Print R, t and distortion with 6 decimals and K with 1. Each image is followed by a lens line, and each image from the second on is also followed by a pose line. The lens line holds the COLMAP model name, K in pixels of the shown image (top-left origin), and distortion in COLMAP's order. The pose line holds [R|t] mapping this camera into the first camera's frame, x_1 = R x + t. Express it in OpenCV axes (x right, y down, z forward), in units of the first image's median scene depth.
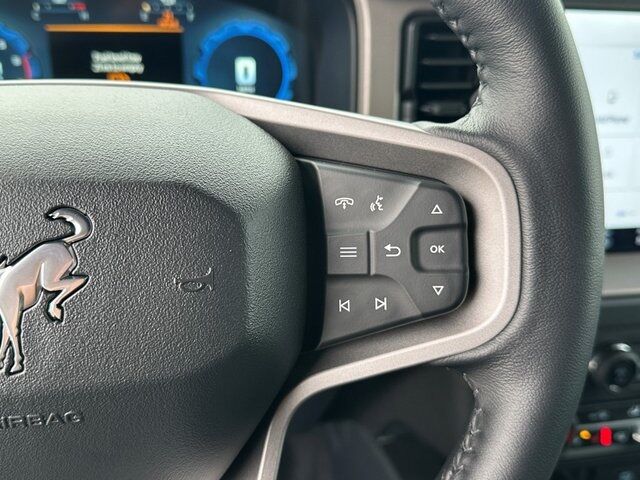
lens RADIAL K [[658.9, 0, 320.0], [0, 658.9, 240.0], [0, 0, 1]] dist [0.245696, -0.671975]
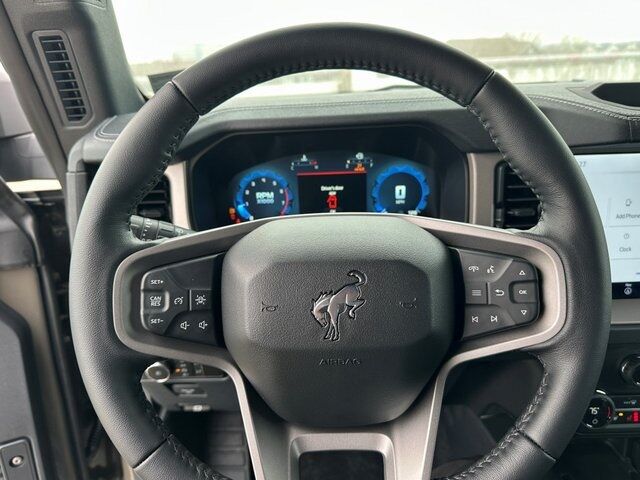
lens RADIAL K [[454.6, 0, 320.0], [0, 454.6, 240.0], [0, 0, 1]] dist [0.004744, -0.036876]
pose [[0.973402, -0.006920, -0.228999, -0.105769], [-0.017516, 0.994370, -0.104506, 0.010961], [0.228433, 0.105737, 0.967801, -0.494348]]
